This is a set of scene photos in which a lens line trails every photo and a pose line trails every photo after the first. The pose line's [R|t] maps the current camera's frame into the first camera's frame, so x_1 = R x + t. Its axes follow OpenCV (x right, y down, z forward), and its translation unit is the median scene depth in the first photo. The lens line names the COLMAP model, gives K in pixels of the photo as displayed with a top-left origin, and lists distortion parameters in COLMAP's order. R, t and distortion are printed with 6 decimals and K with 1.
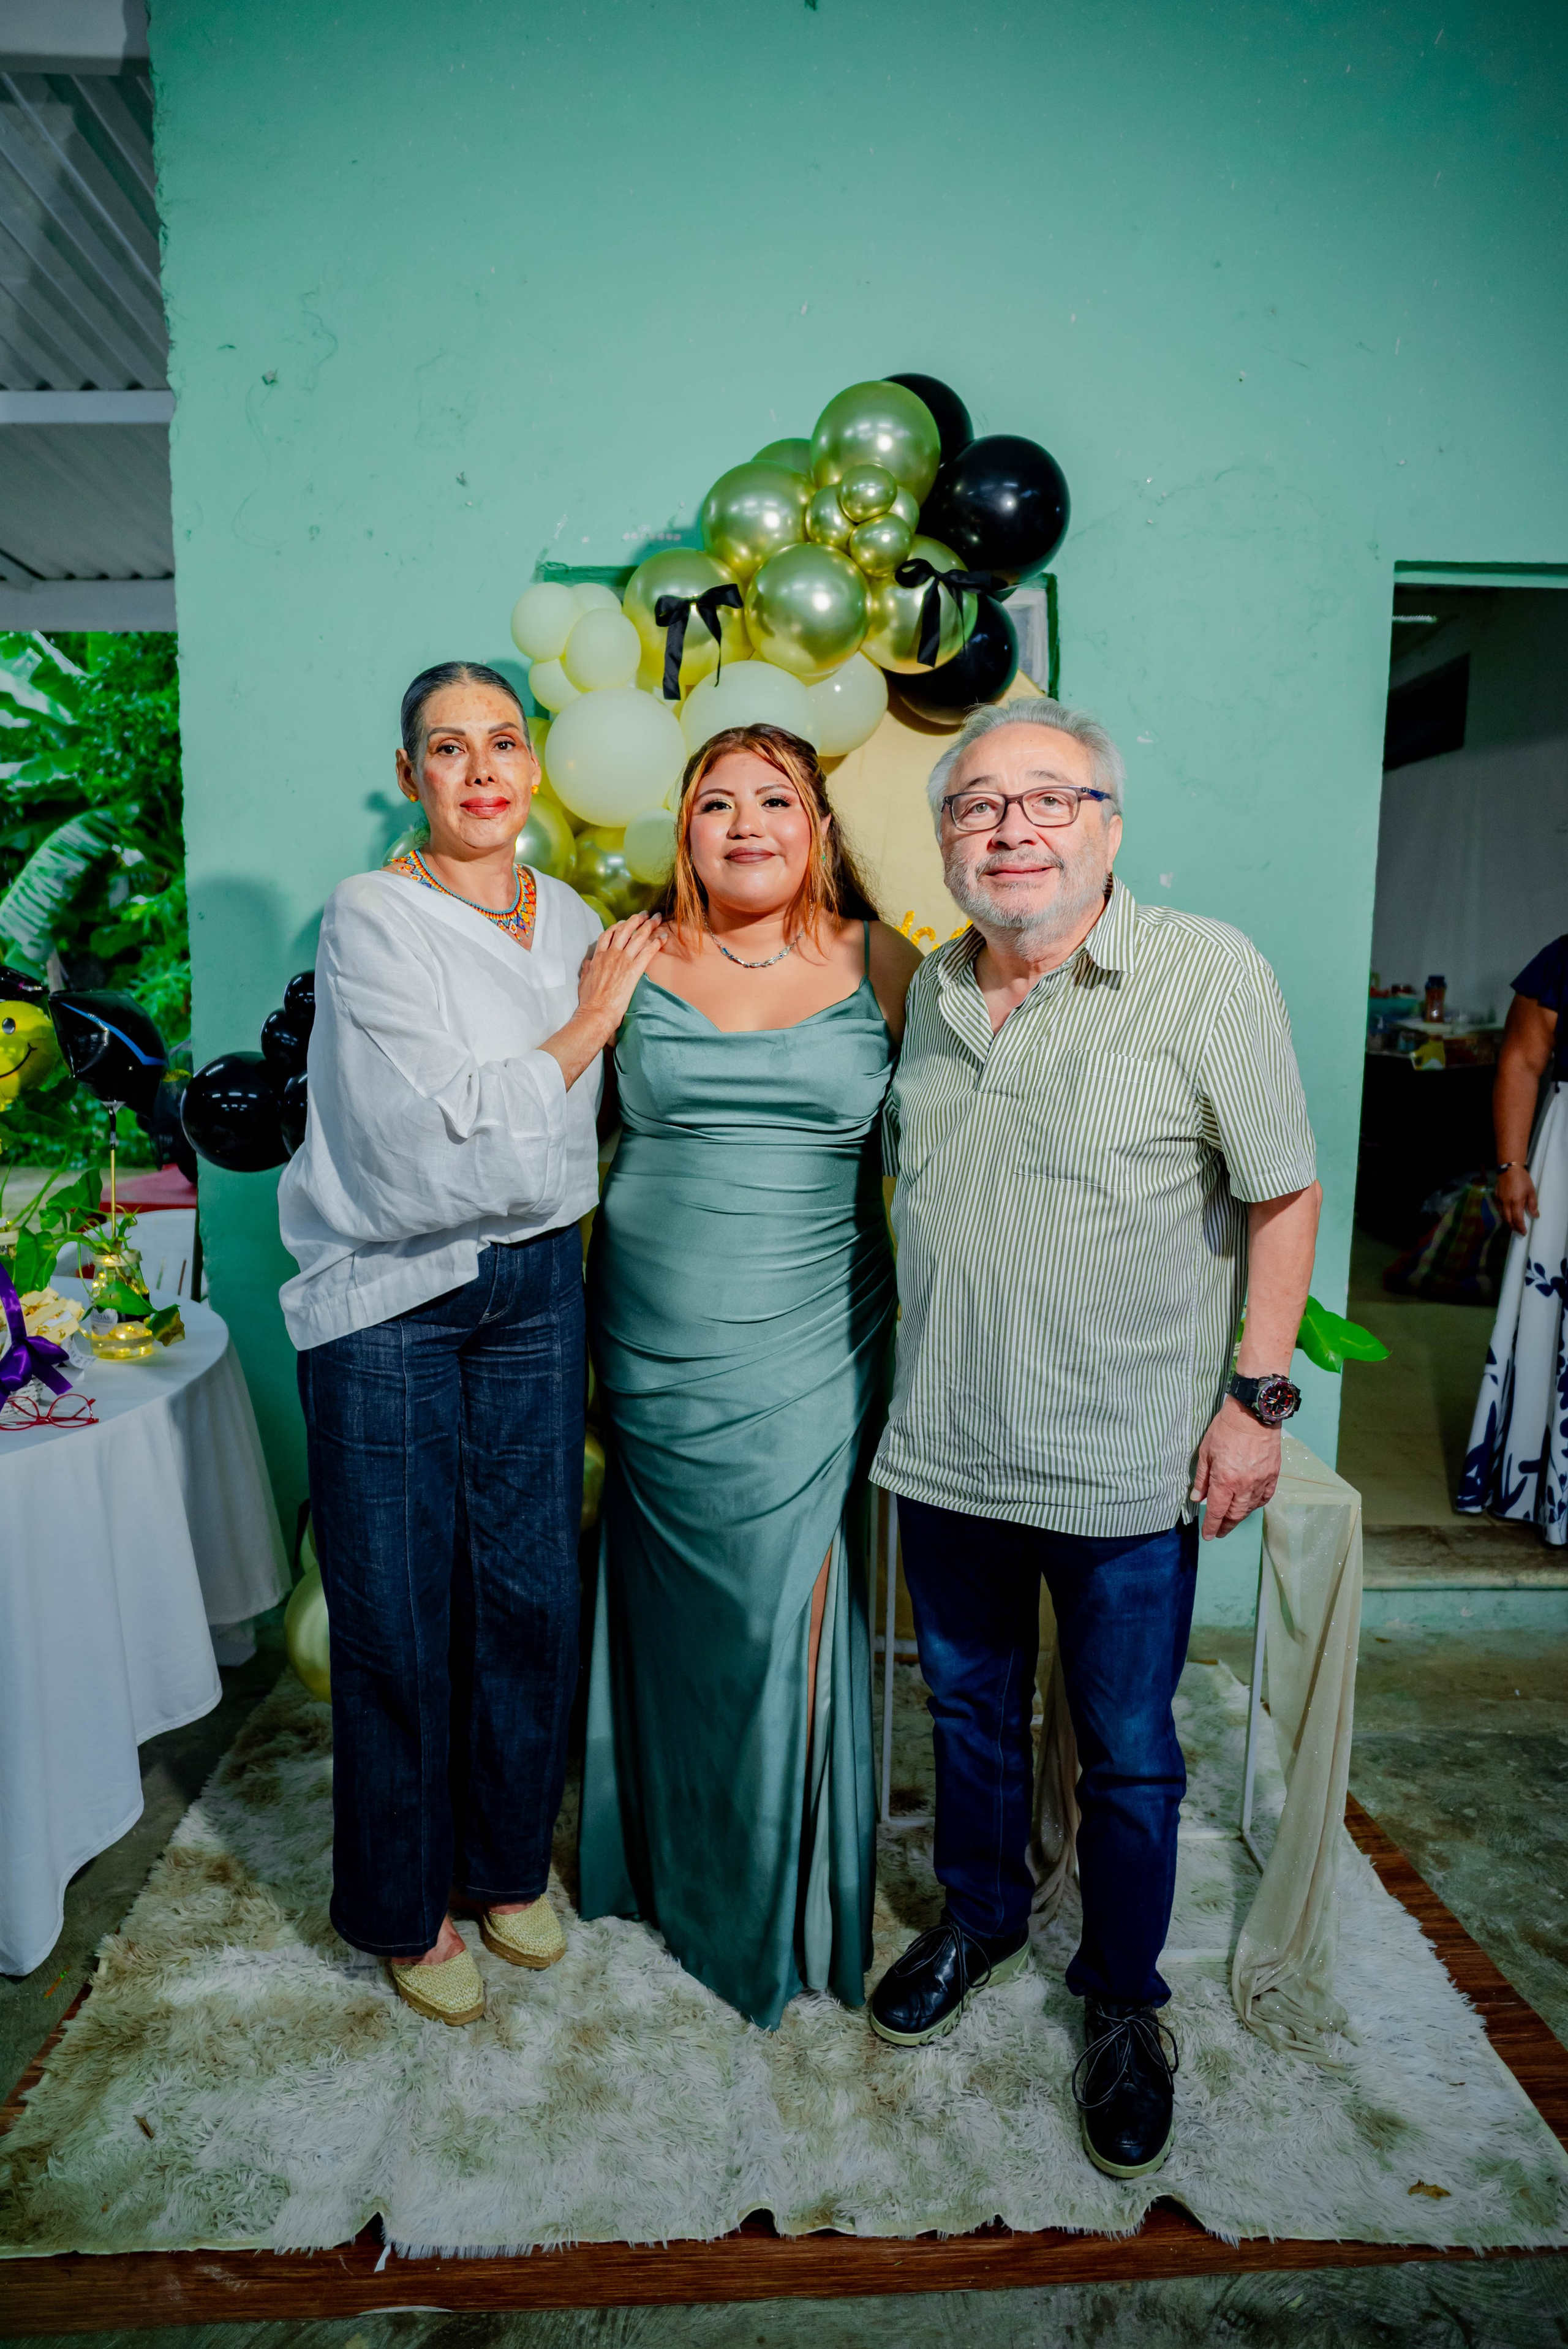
lens RADIAL K [[1506.0, 0, 772.5], [0, 1506.0, 1173.1], [0, 0, 1]] dist [-0.078042, 0.067059]
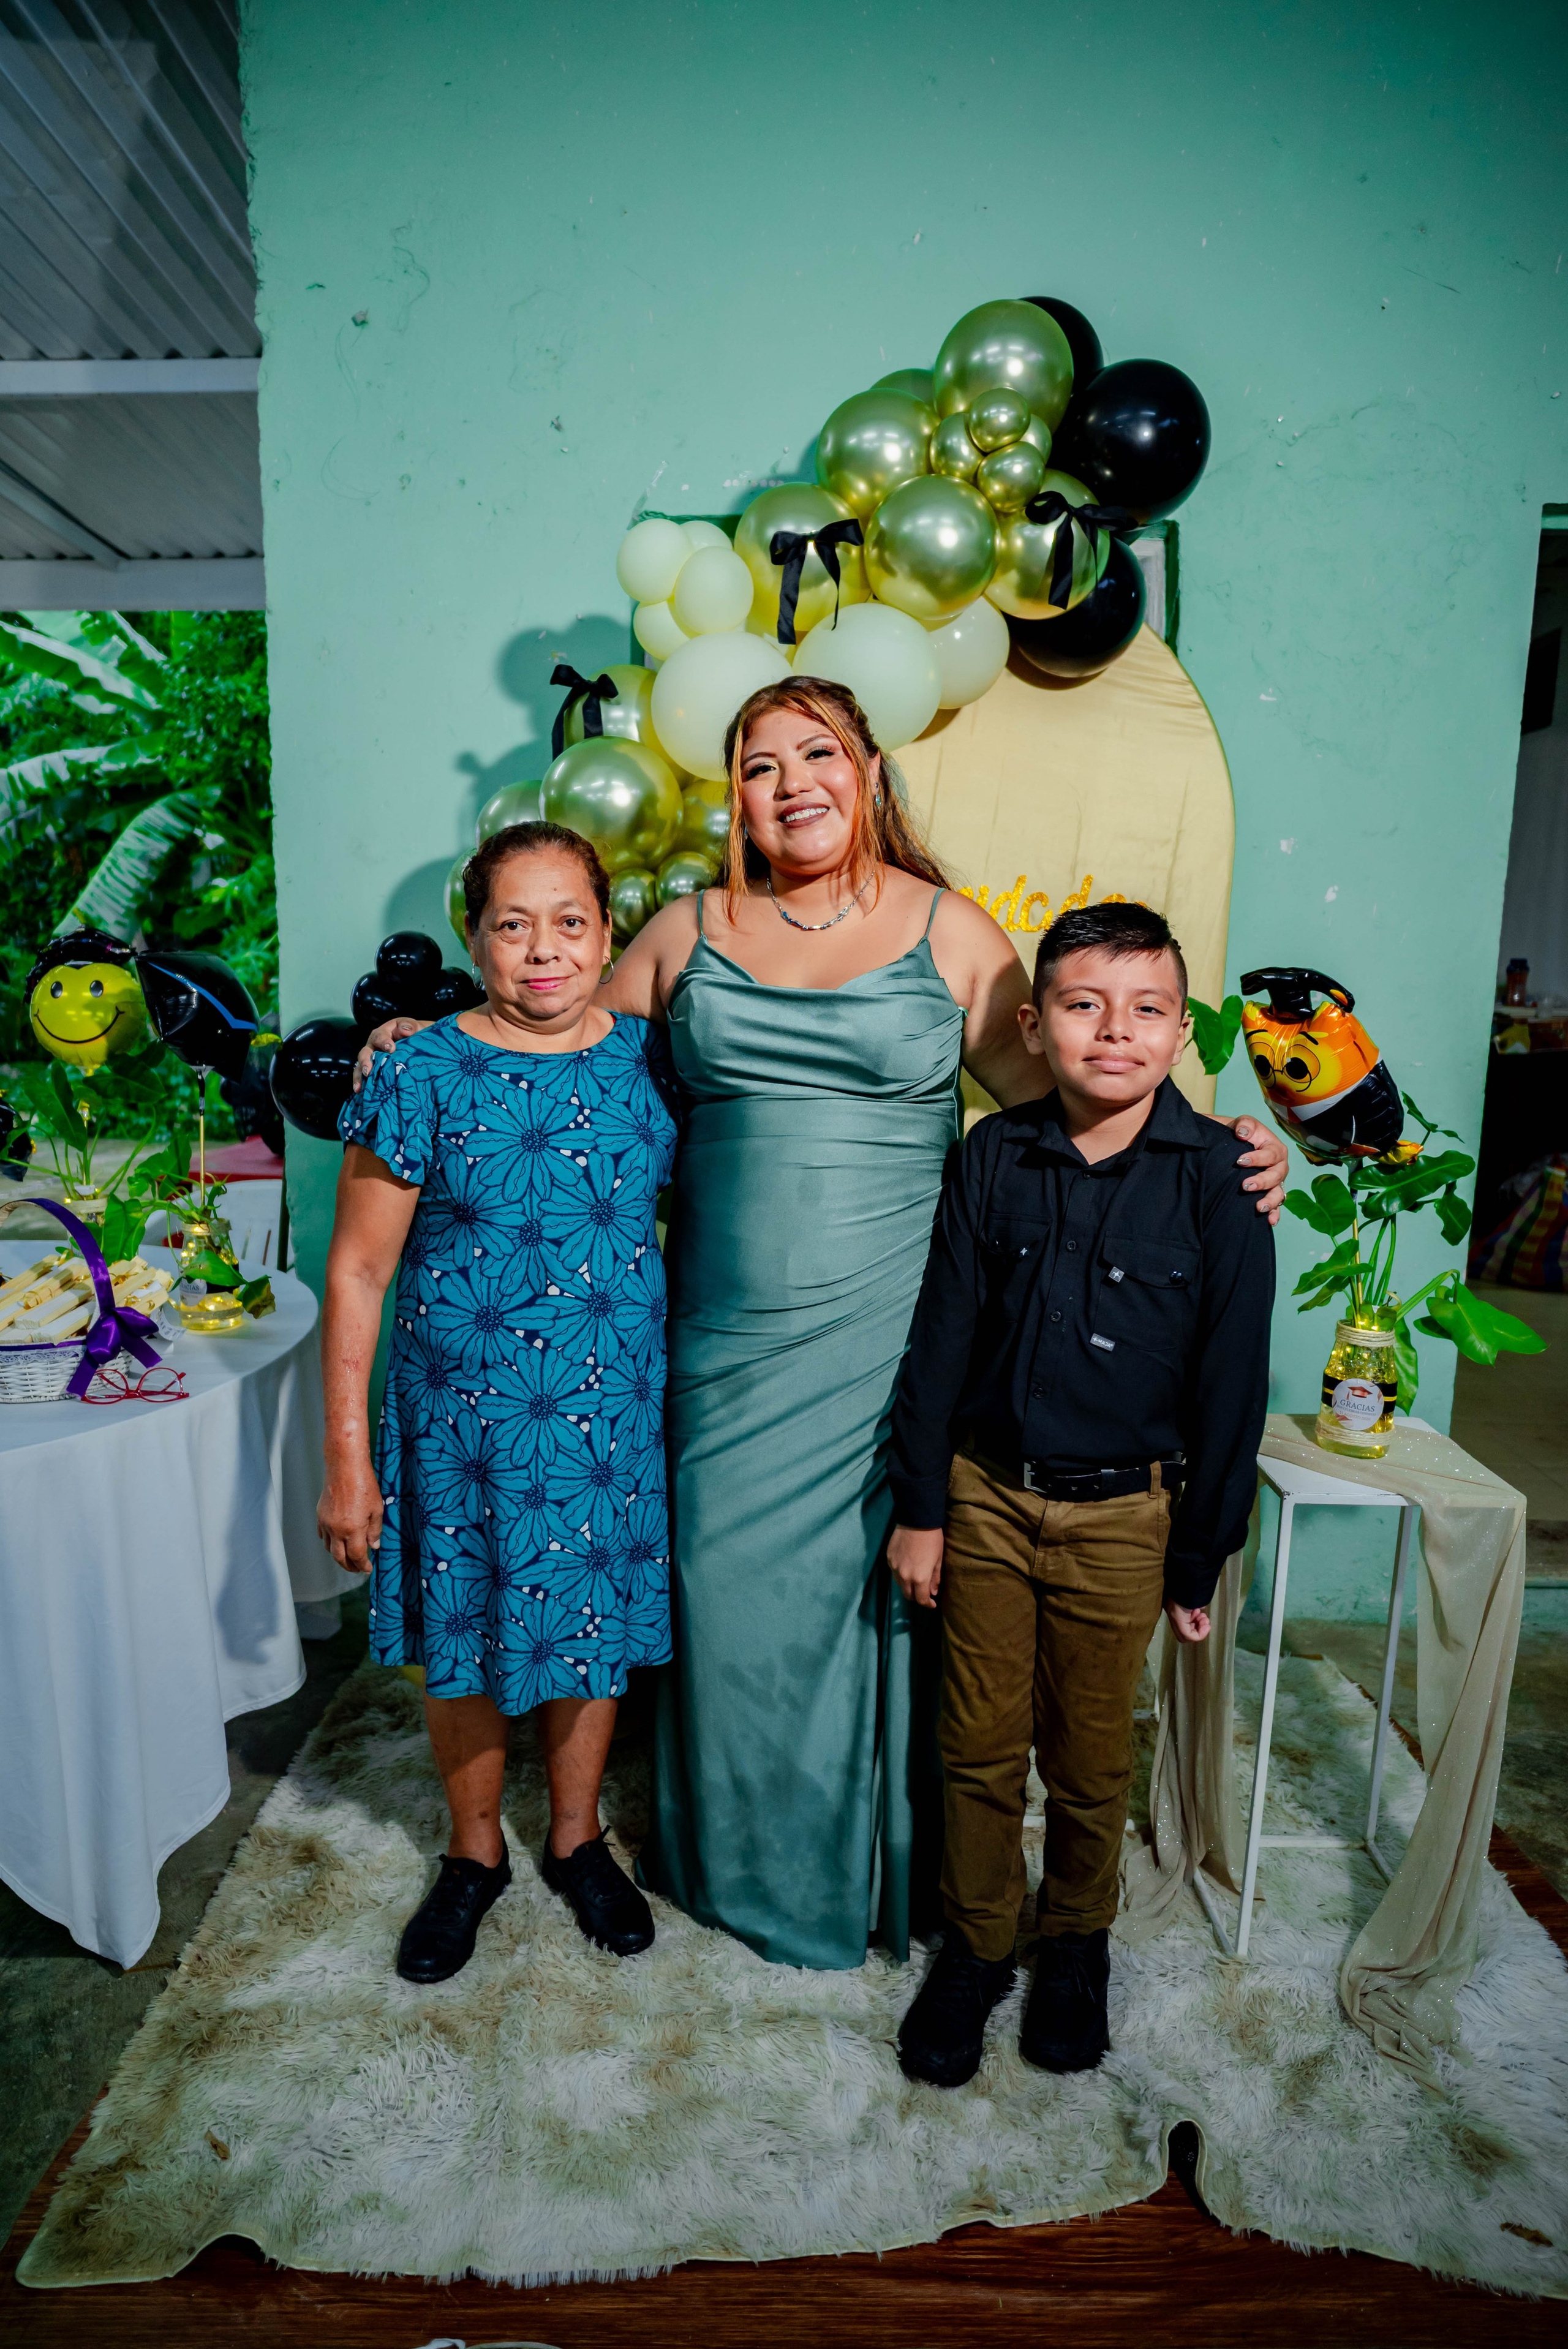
lens RADIAL K [[1460.9, 0, 764.5], [0, 1460.9, 1199.7], [0, 0, 1]] dist [-0.078934, 0.068976]
pose [[0.999052, 0.012046, -0.041838, -0.037279], [-0.010694, 0.999418, 0.032400, 0.004727], [0.042204, -0.031922, 0.998599, 0.072538]]
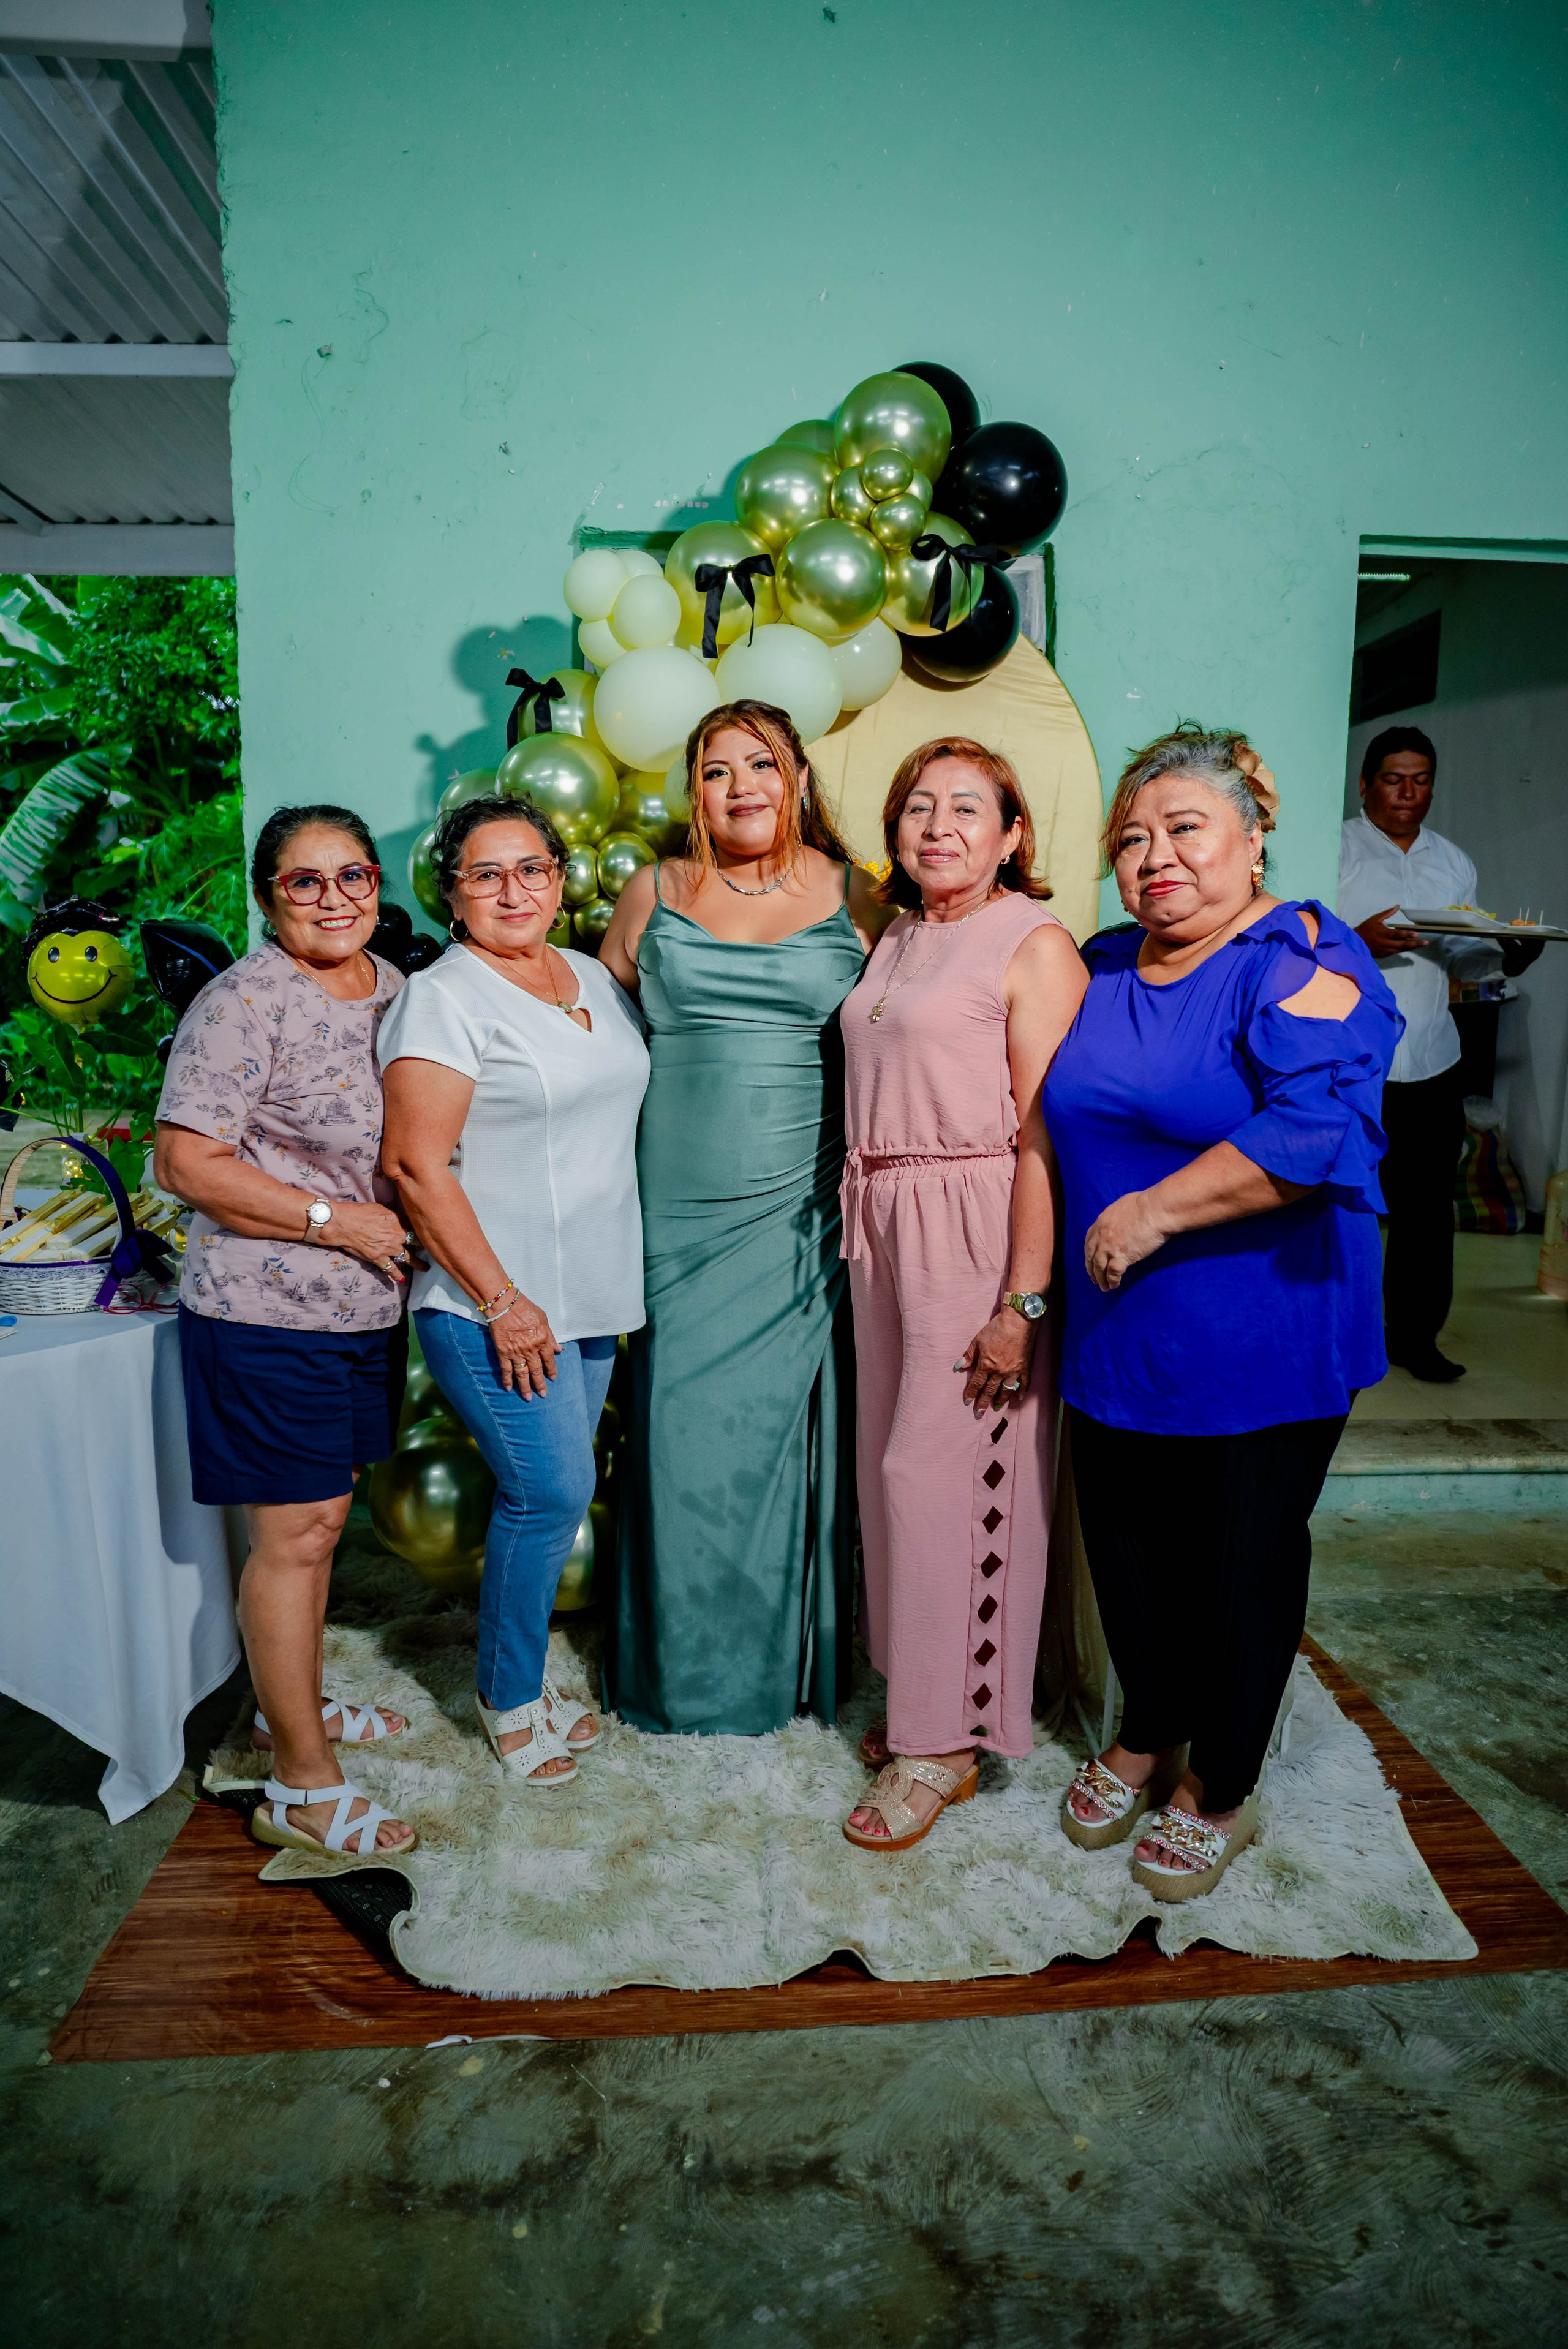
lens RADIAL K [[1503.6, 0, 812.4], [0, 1503.6, 1132.4], [0, 0, 1]] dist [-0.071495, 0.058825]
pose [[0.999391, -0.001989, 0.034839, -0.030485], [0.001657, 0.999953, 0.009563, 0.023514], [-0.034856, -0.009499, 0.999347, -0.110013]]
